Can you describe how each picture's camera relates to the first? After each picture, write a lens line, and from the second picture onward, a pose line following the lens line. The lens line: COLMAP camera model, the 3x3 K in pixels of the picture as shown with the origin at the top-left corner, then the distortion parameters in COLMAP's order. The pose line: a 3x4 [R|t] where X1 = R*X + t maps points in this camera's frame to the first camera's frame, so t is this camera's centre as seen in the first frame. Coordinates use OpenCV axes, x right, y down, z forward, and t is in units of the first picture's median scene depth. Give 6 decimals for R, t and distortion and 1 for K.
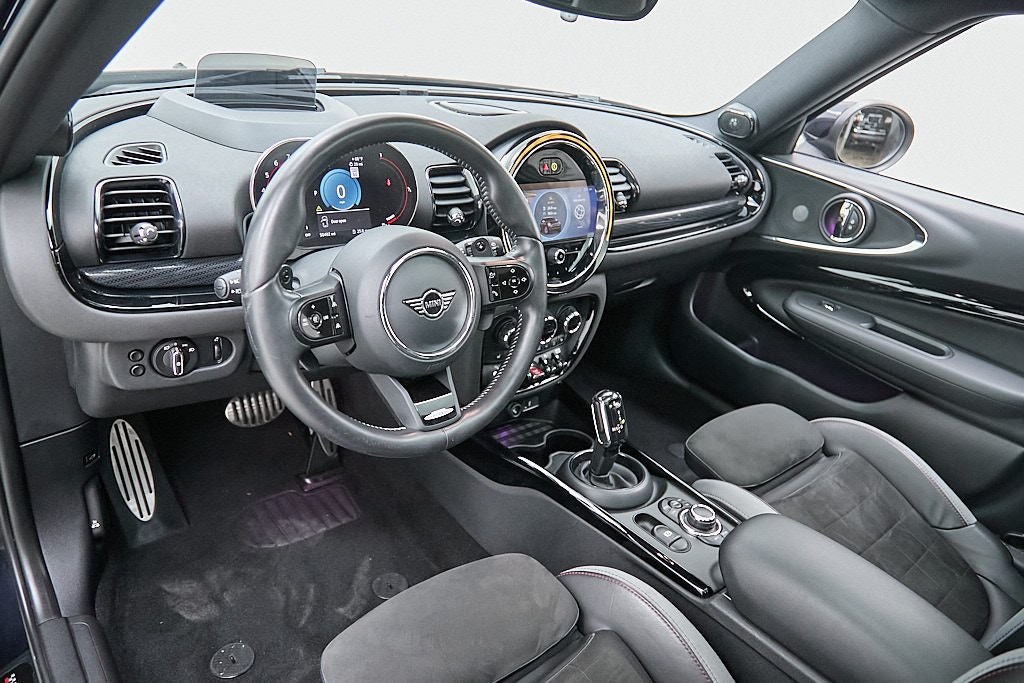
lens RADIAL K [[703.5, 0, 511.3], [0, 703.5, 343.6], [0, 0, 1]] dist [0.004469, 0.000772]
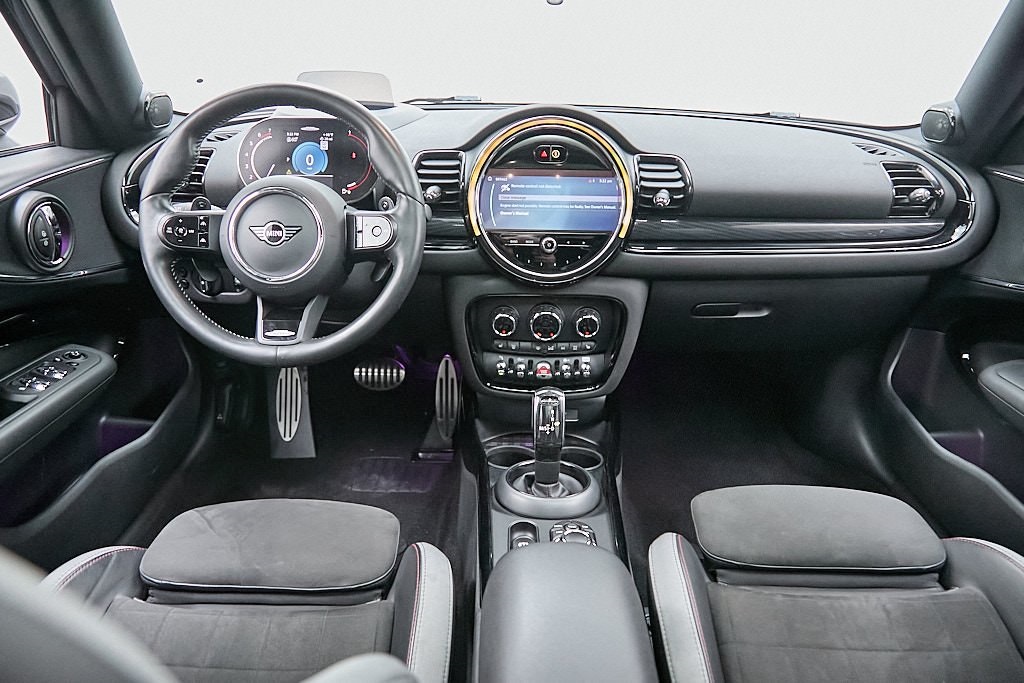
lens RADIAL K [[703.5, 0, 514.4], [0, 703.5, 347.8], [0, 0, 1]] dist [0.004469, 0.000772]
pose [[0.755404, 0.125002, -0.643226, 0.645812], [-0.210516, 0.975893, -0.057578, 0.075241], [0.620523, 0.178904, 0.763509, 0.253995]]
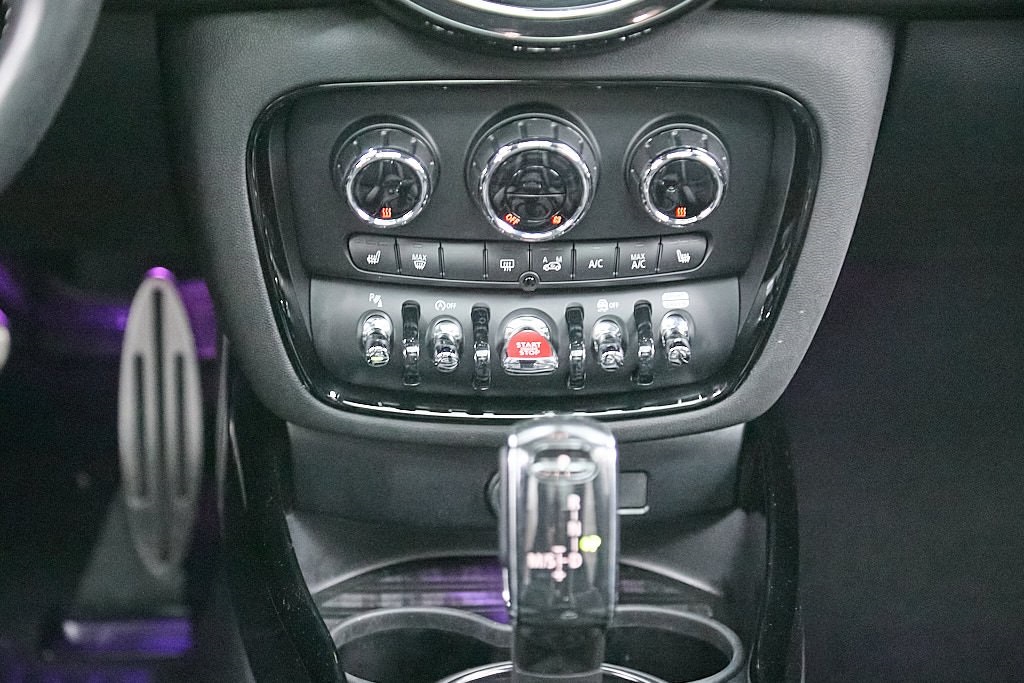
lens RADIAL K [[2646.3, 0, 502.8], [0, 2646.3, 346.5], [0, 0, 1]] dist [-0.063293, 0.000000]
pose [[0.794463, 0.152552, -0.587840, 0.654457], [-0.190414, 0.981701, -0.002580, 0.046226], [0.576690, 0.113983, 0.808973, 0.184161]]
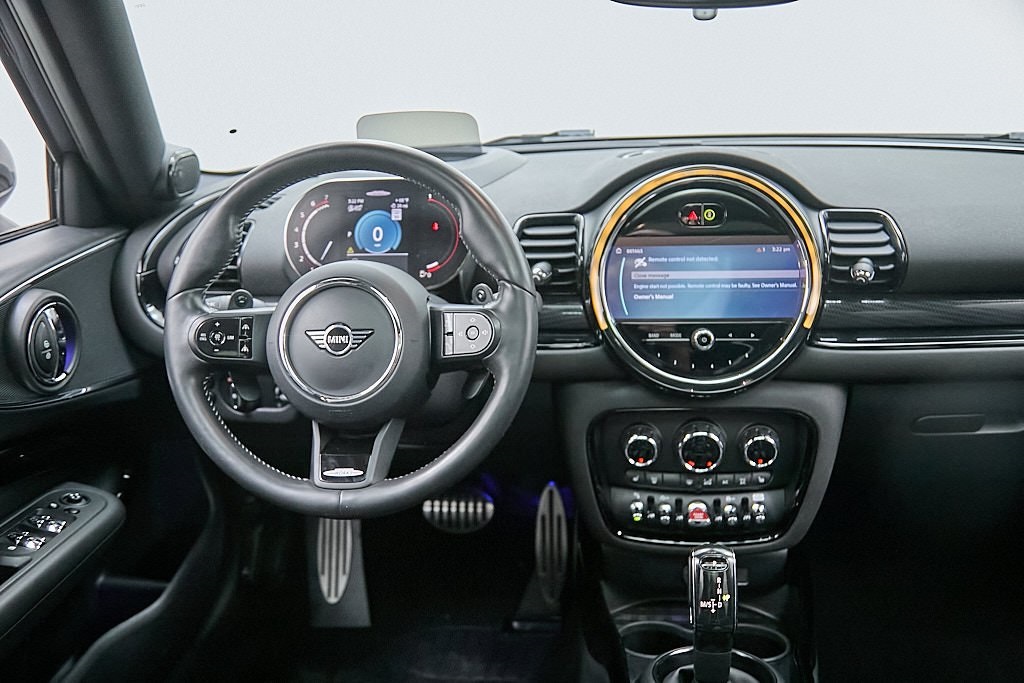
lens RADIAL K [[993.6, 0, 512.8], [0, 993.6, 347.2], [0, 0, 1]] dist [0.005827, 0.000000]
pose [[0.682565, 0.047877, -0.729255, 0.629360], [-0.206866, 0.969699, -0.129959, 0.046289], [0.700936, 0.239564, 0.671787, 0.210030]]
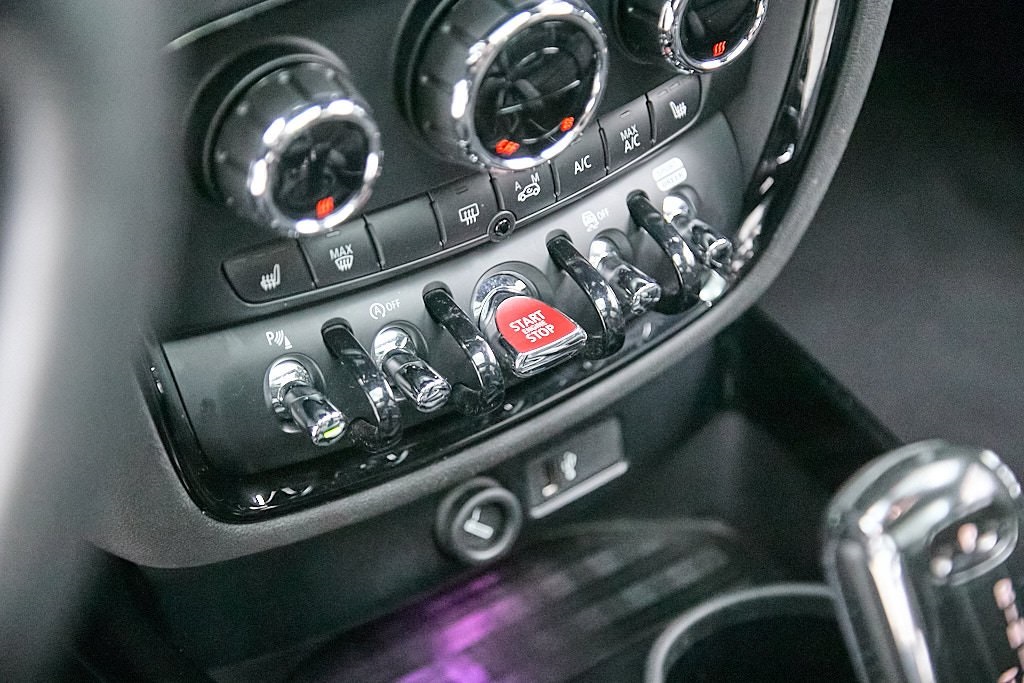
lens RADIAL K [[2252.4, 0, 514.8], [0, 2252.4, 342.9], [0, 0, 1]] dist [0.032769, 0.000000]
pose [[0.981088, -0.102484, -0.164207, 0.126535], [0.126756, 0.981294, 0.144894, -0.037362], [0.146286, -0.162968, 0.975726, 0.489780]]
